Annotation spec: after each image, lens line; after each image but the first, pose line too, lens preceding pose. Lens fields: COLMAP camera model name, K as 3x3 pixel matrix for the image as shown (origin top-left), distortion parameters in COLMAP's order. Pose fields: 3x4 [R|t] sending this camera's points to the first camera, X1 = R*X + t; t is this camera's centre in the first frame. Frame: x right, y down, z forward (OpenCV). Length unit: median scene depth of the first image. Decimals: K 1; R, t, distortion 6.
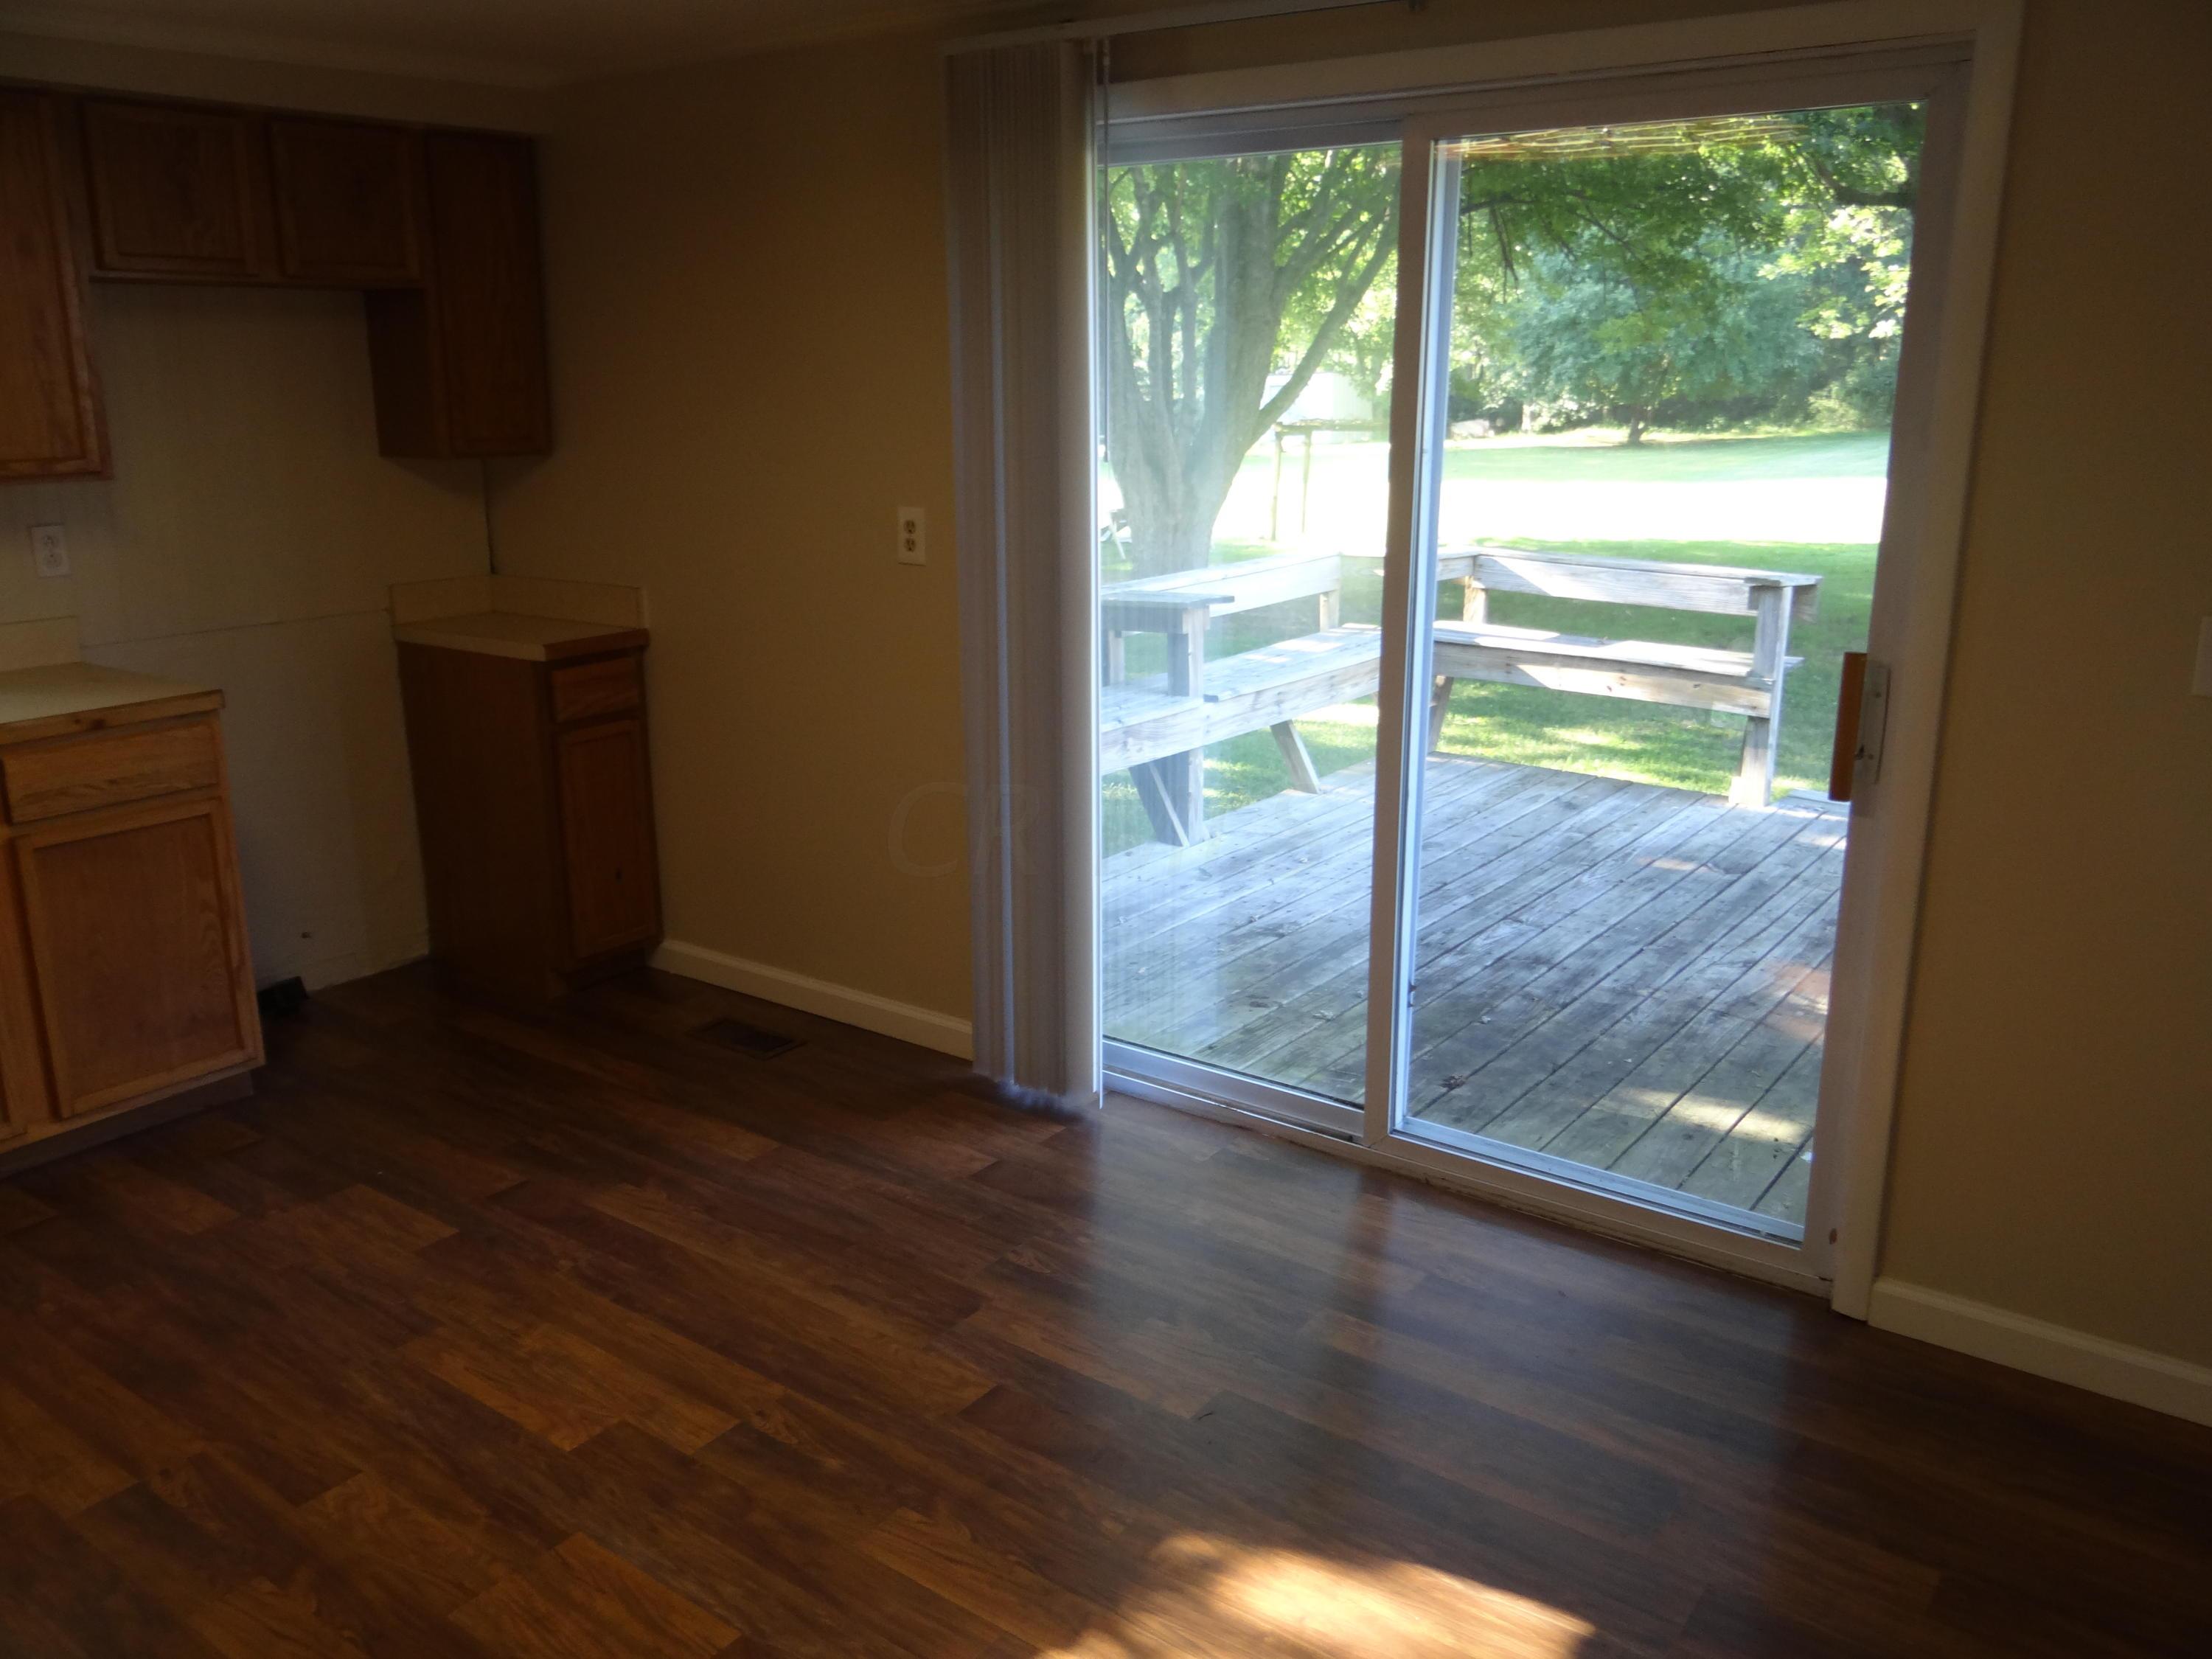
lens RADIAL K [[1755.2, 0, 1120.1], [0, 1755.2, 832.6], [0, 0, 1]] dist [-0.003277, 0.002064]
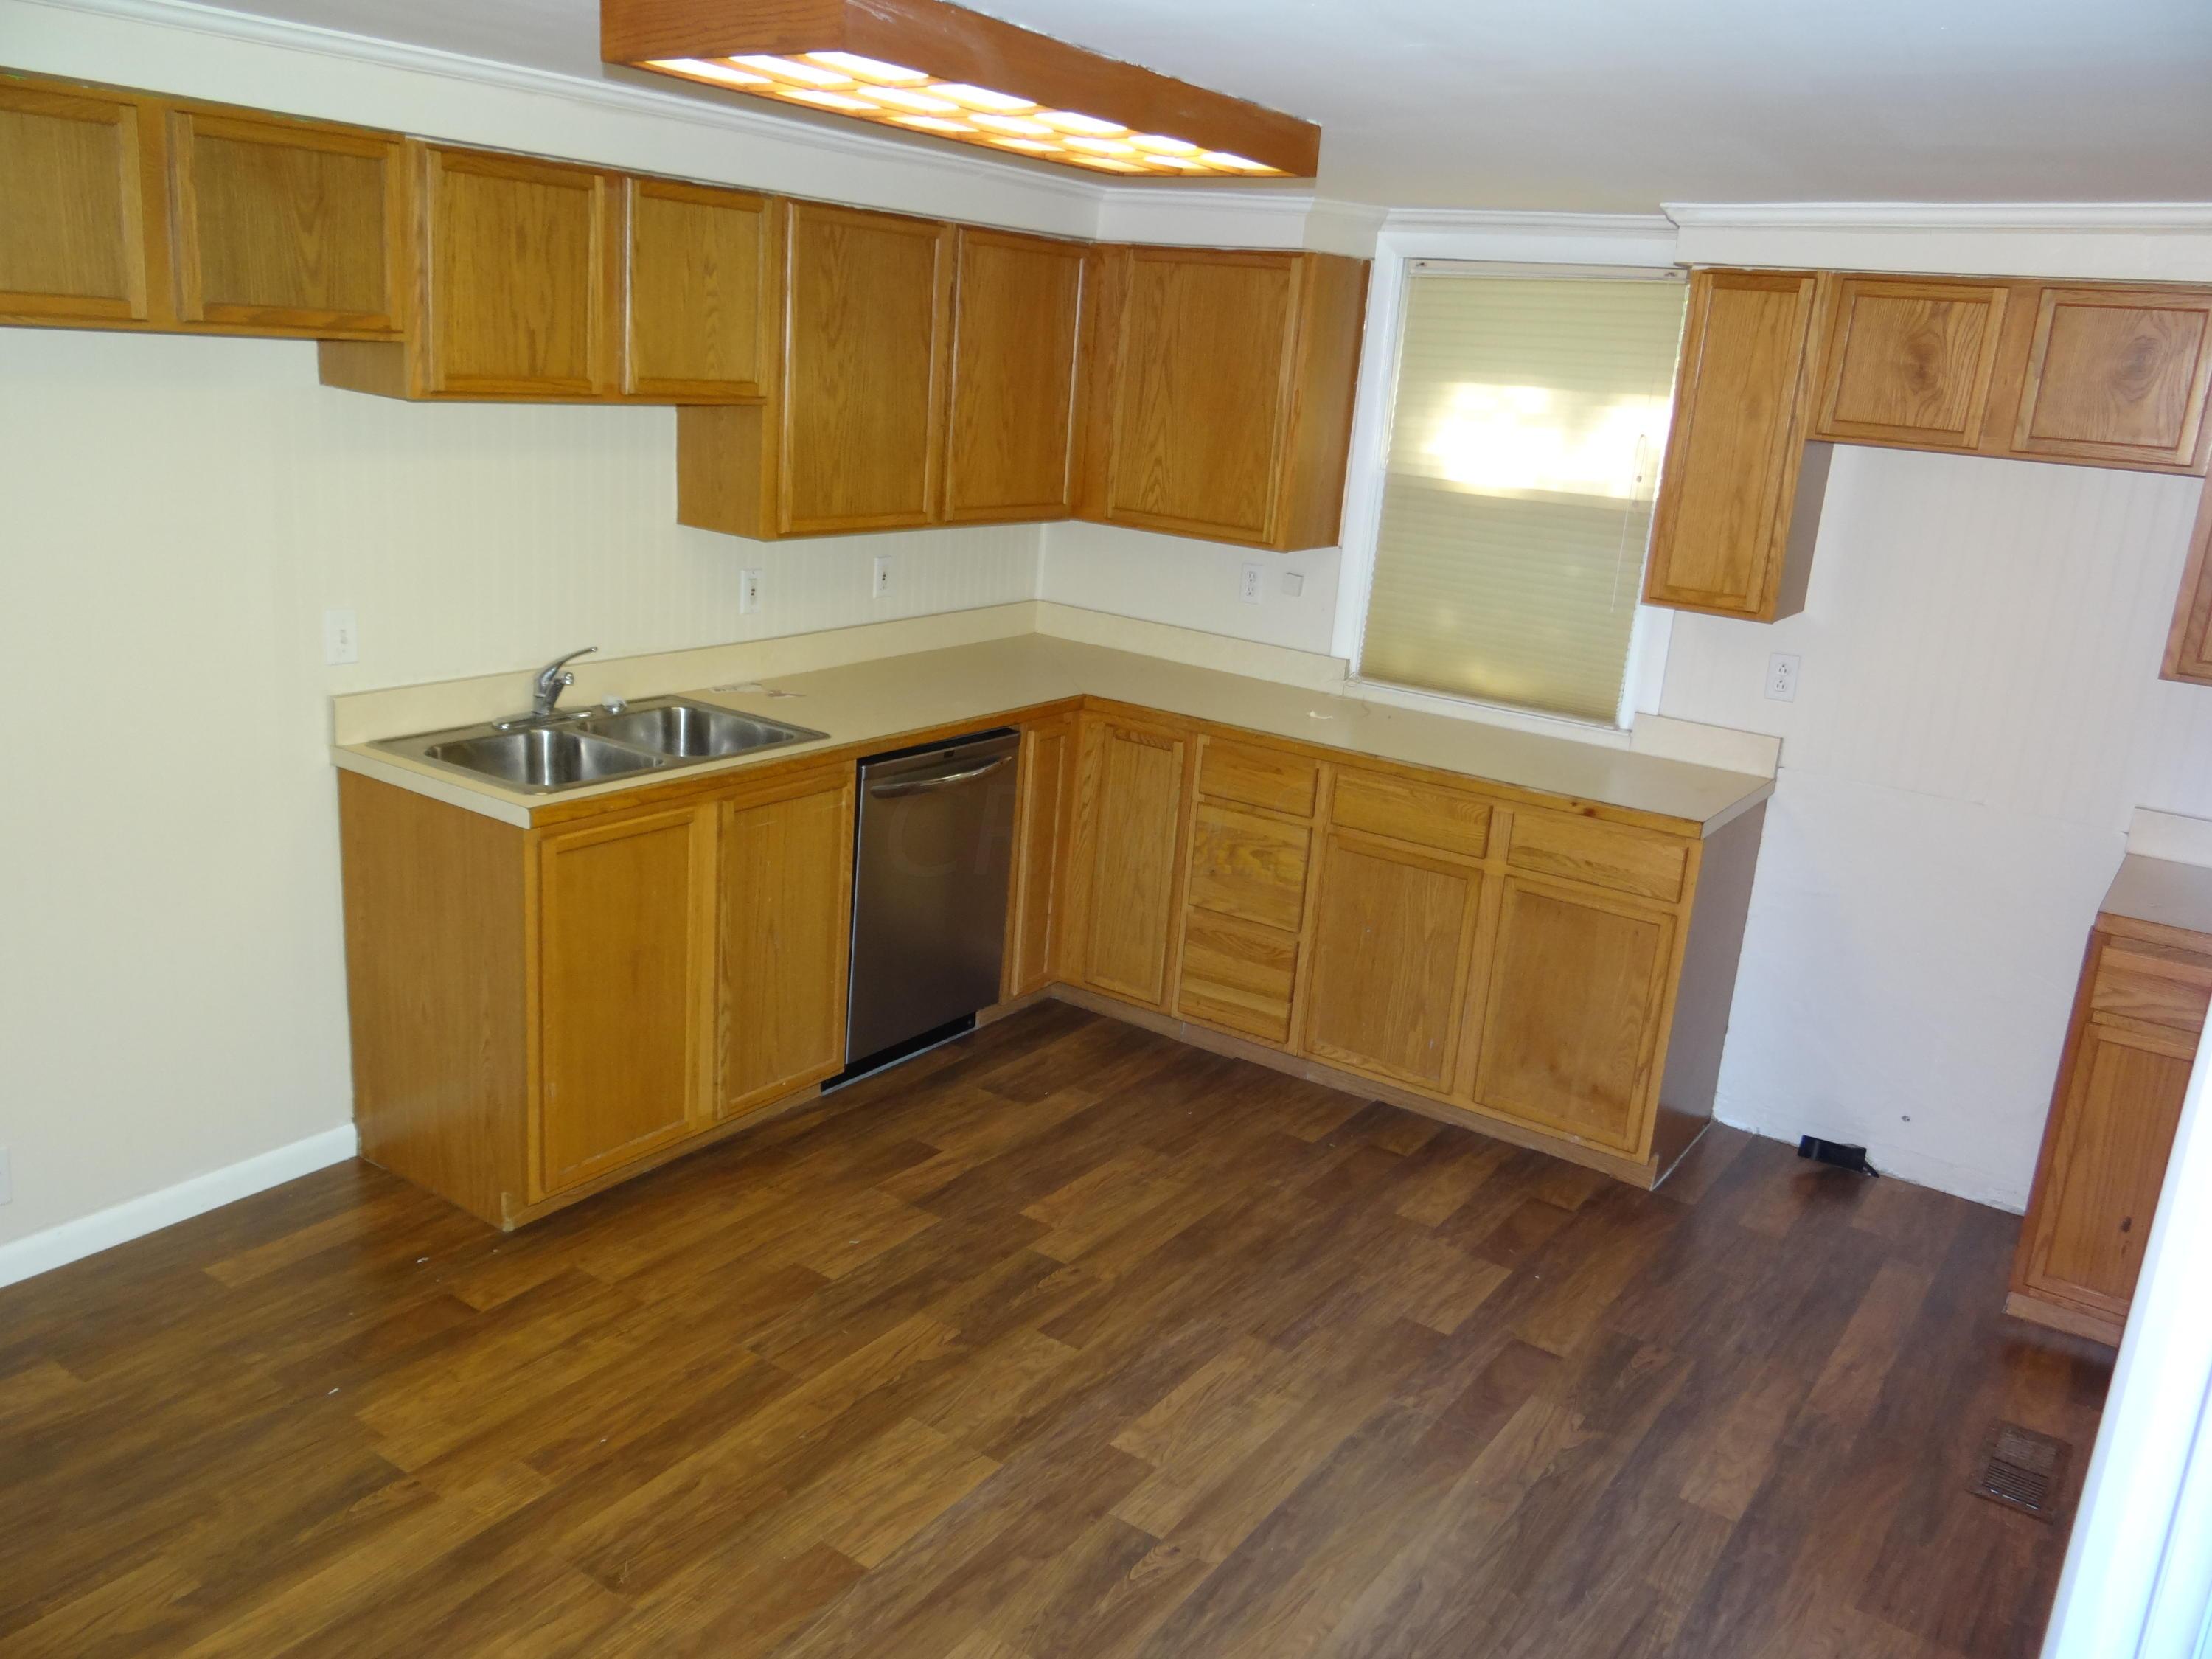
lens RADIAL K [[1755.2, 0, 1093.8], [0, 1755.2, 818.3], [0, 0, 1]] dist [-0.003277, 0.002064]
pose [[0.016550, 0.265240, -0.964040, 0.607708], [-0.330842, 0.911313, 0.245054, -0.266771], [0.943541, 0.314890, 0.102835, 0.649654]]
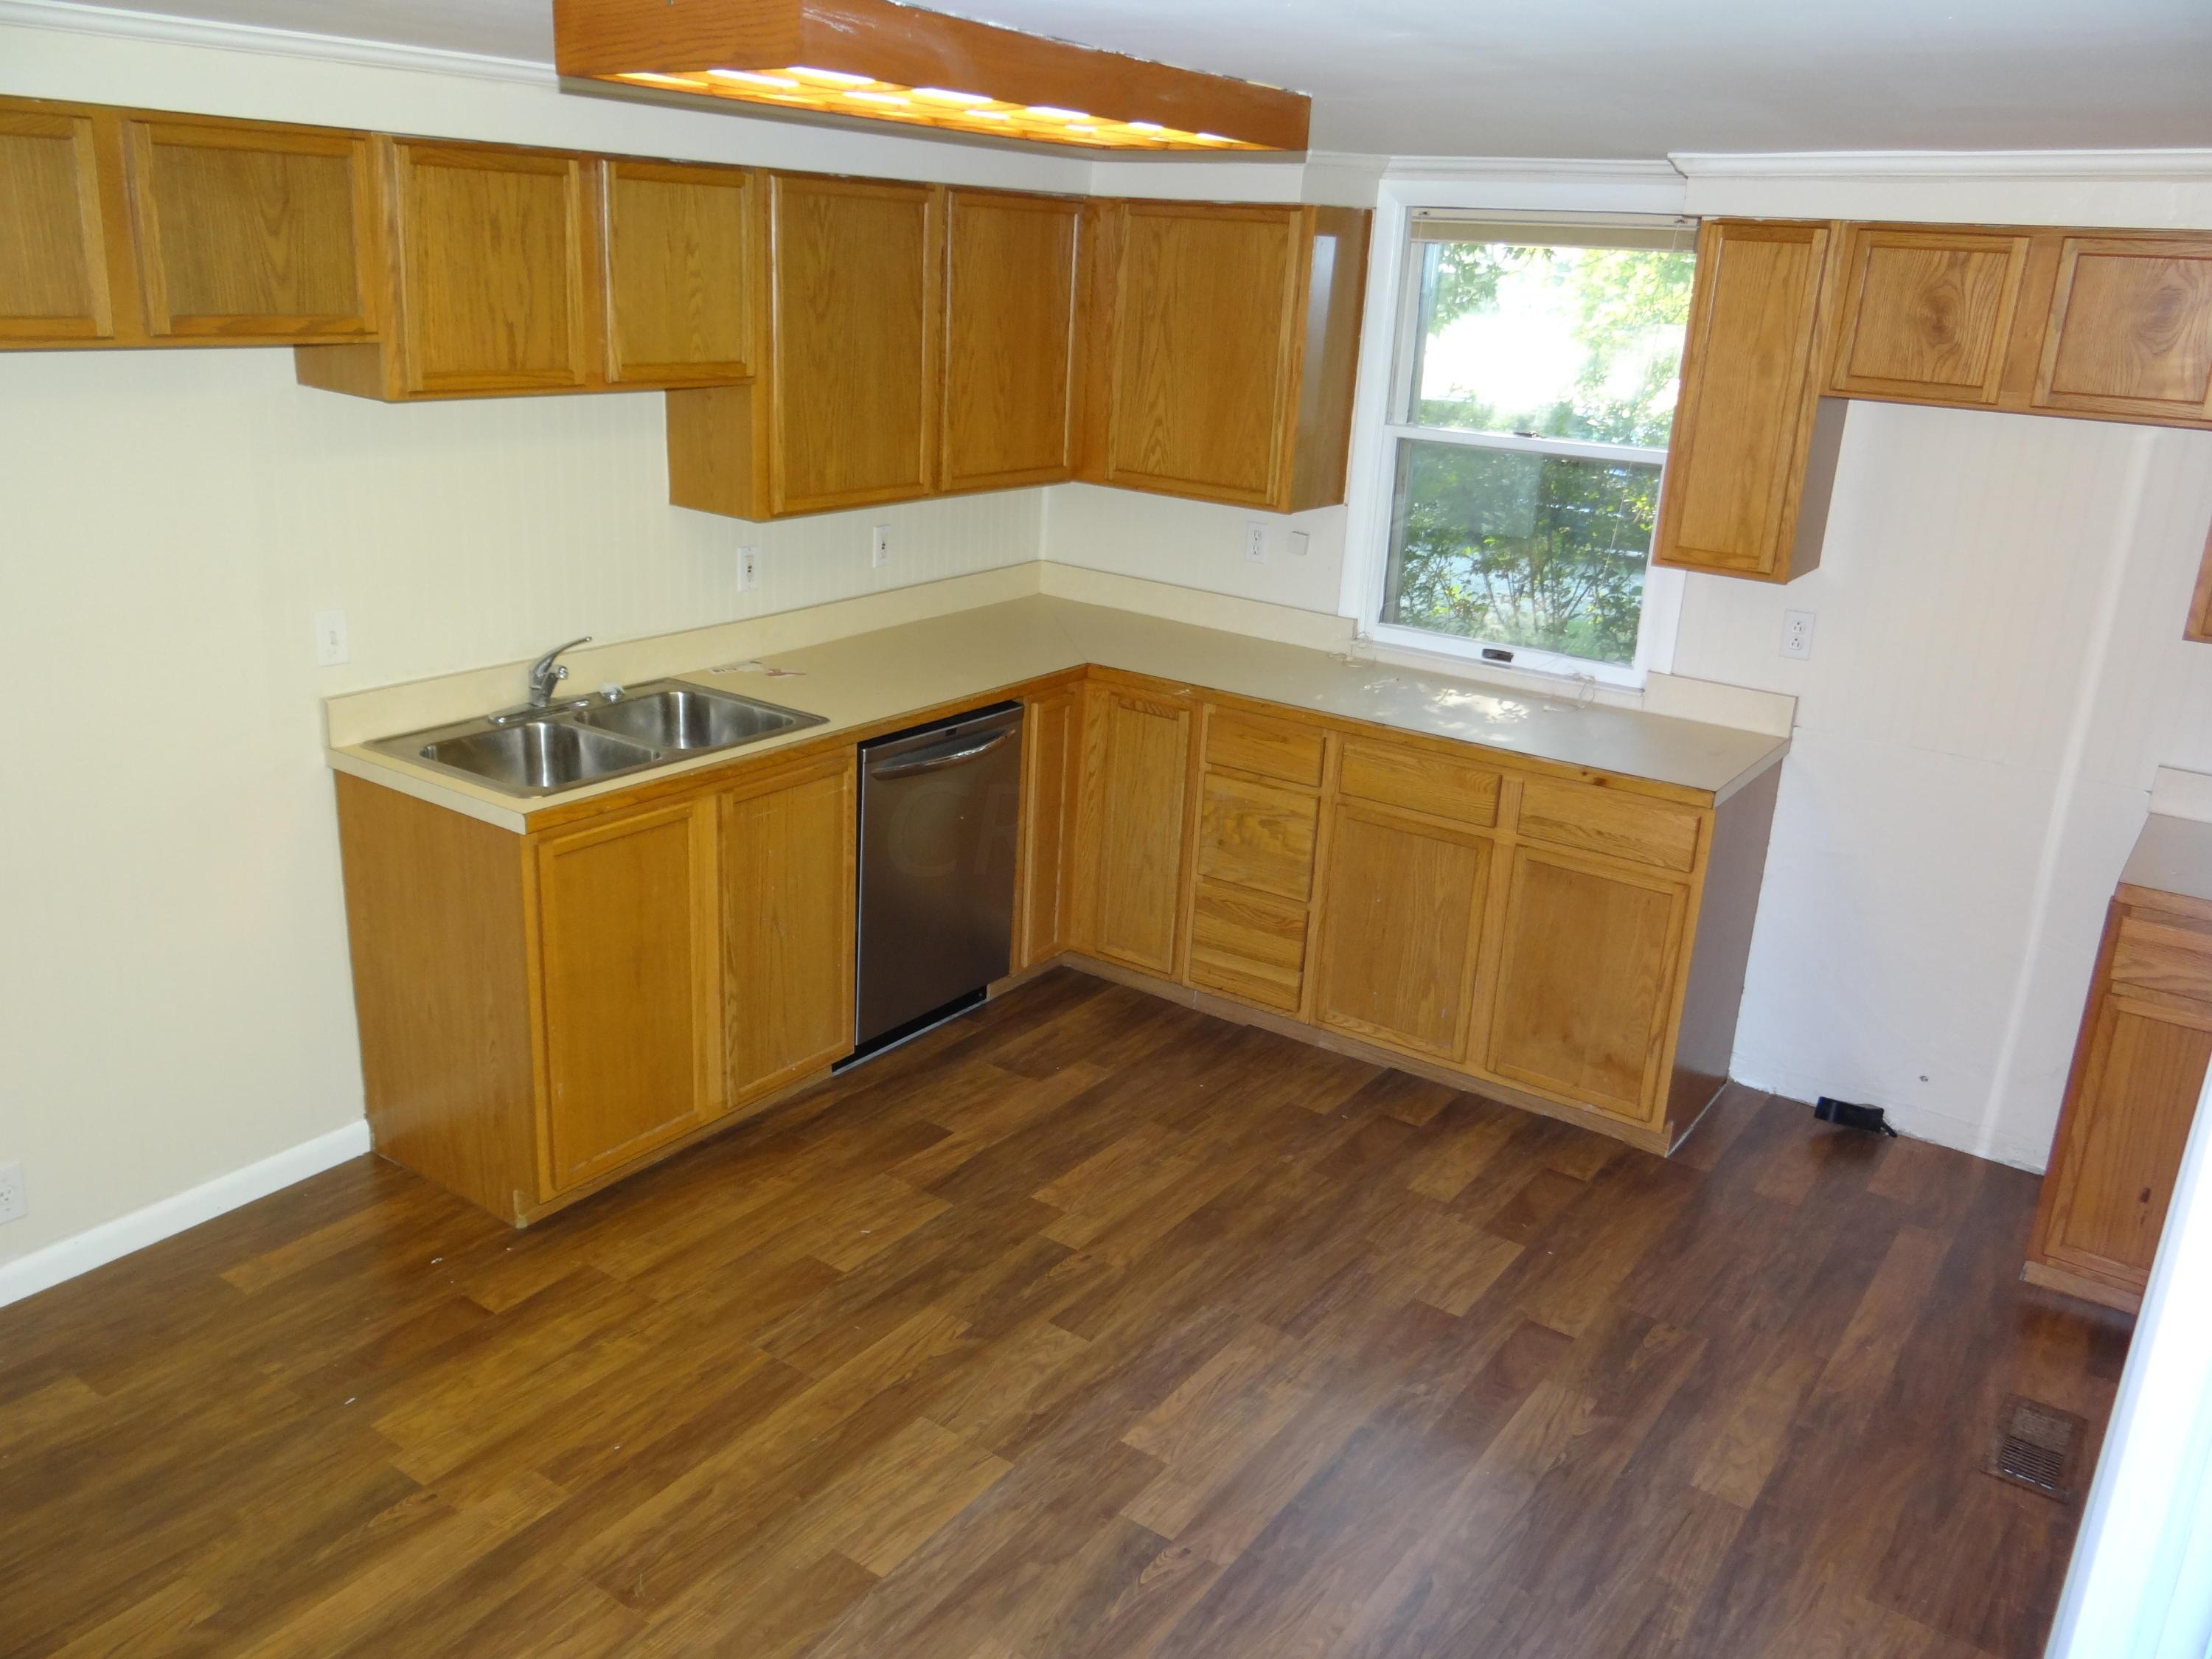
lens RADIAL K [[1755.2, 0, 1093.1], [0, 1755.2, 816.6], [0, 0, 1]] dist [-0.003277, 0.002064]
pose [[0.008946, 0.310289, -0.950600, 0.581153], [-0.307545, 0.905414, 0.292645, -0.312529], [0.951492, 0.289734, 0.103528, 0.651092]]
